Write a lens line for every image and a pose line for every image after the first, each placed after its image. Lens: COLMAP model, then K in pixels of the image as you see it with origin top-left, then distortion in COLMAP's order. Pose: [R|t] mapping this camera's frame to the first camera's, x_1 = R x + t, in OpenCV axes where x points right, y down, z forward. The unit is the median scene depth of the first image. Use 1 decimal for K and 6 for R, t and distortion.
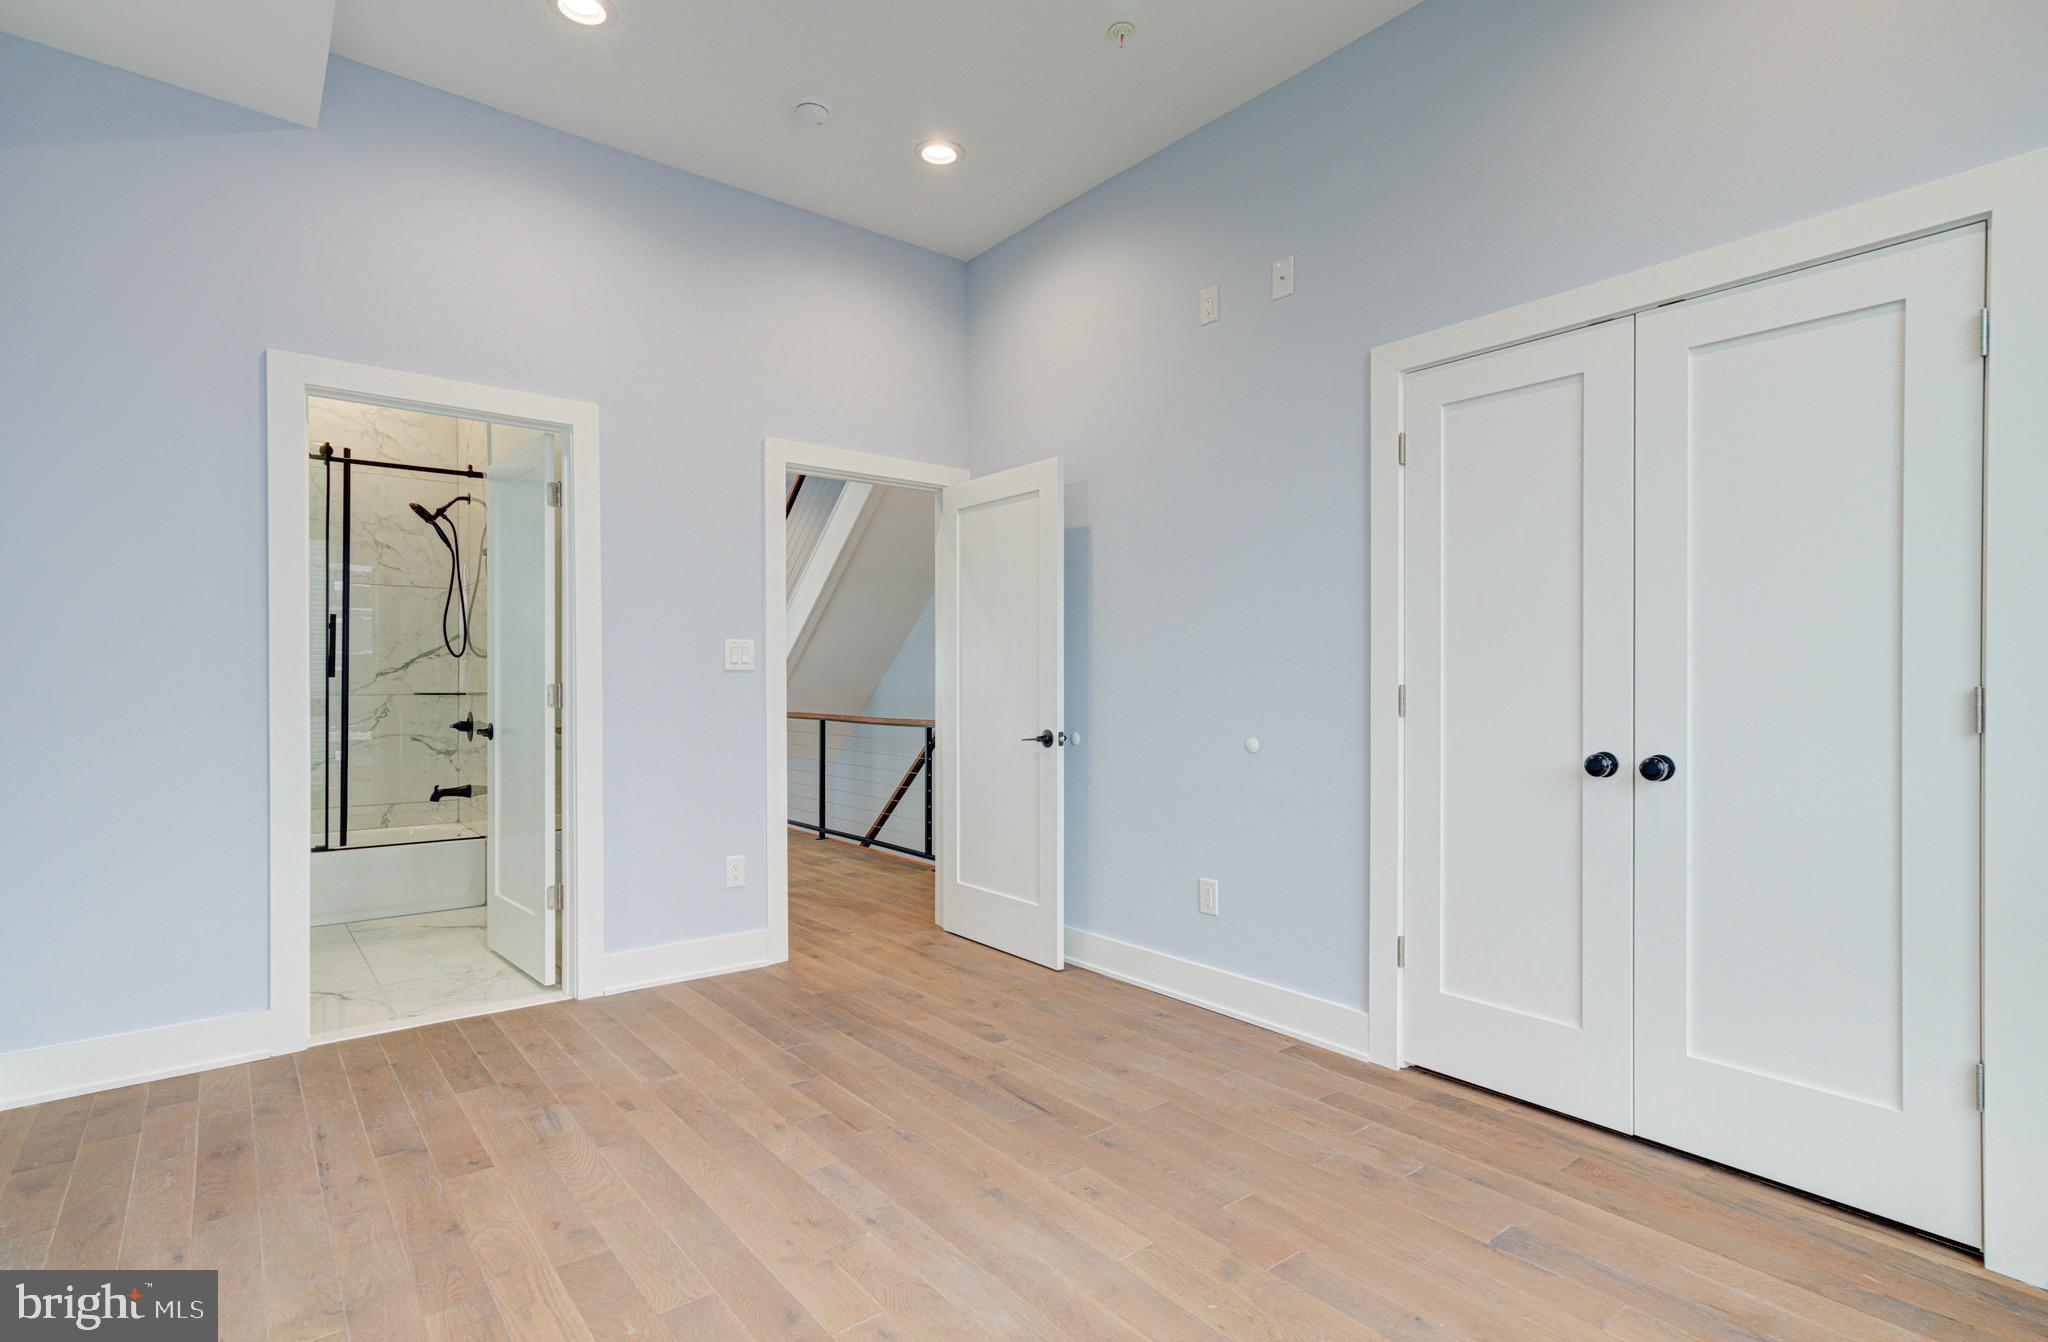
lens RADIAL K [[1017.9, 0, 1029.3], [0, 1017.9, 682.8], [0, 0, 1]] dist [0.012475, 0.001172]
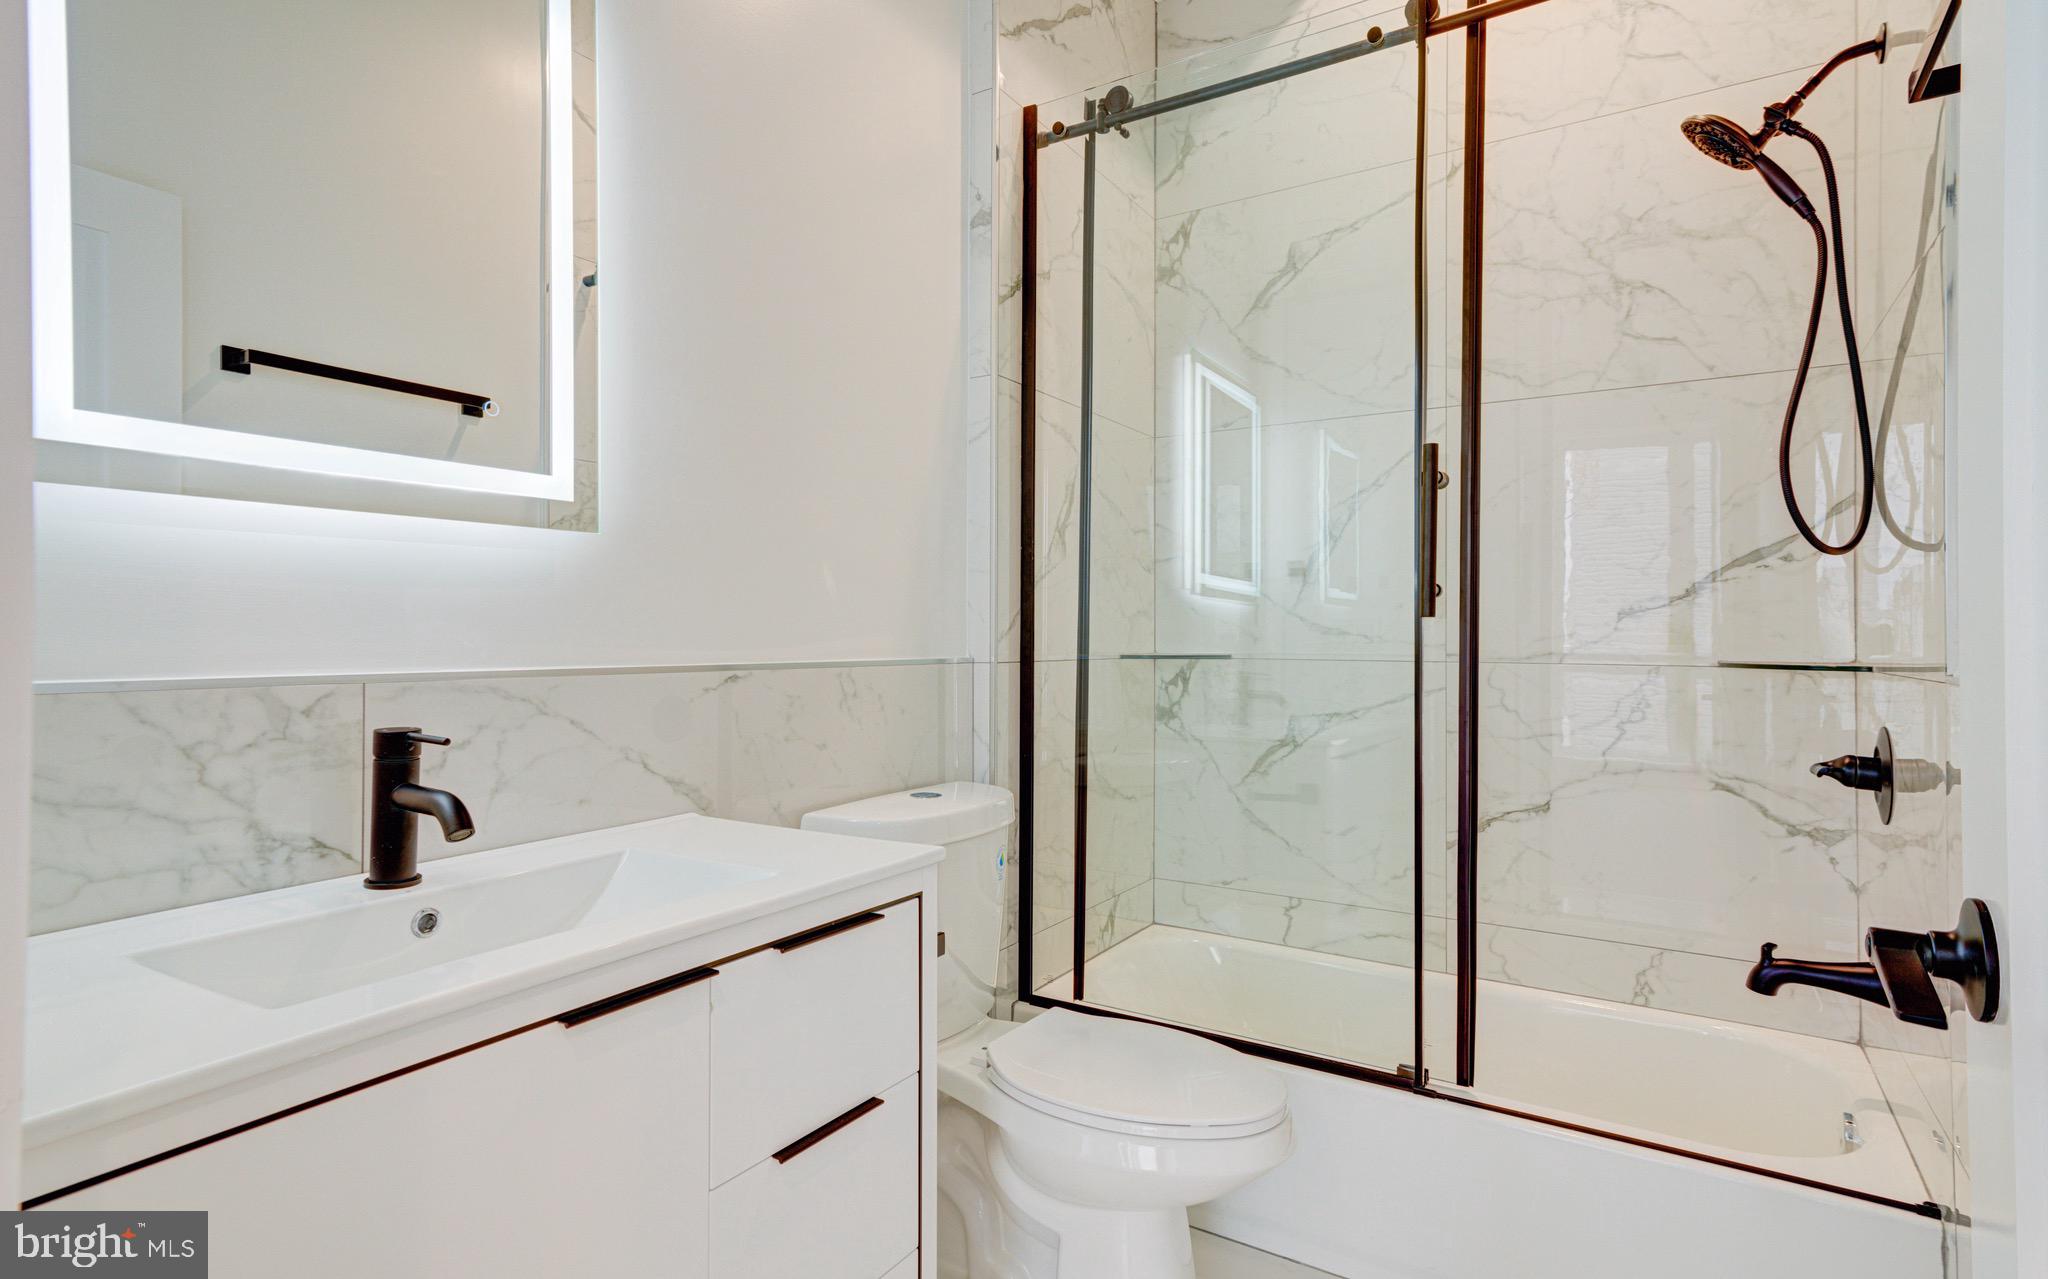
lens RADIAL K [[1000.4, 0, 1017.5], [0, 1000.4, 627.2], [0, 0, 1]] dist [0.016879, 0.000074]
pose [[0.302943, -0.009836, -0.952958, -0.306319], [-0.008184, 0.999883, -0.012922, 0.003491], [0.952973, 0.011714, 0.302827, 0.602469]]
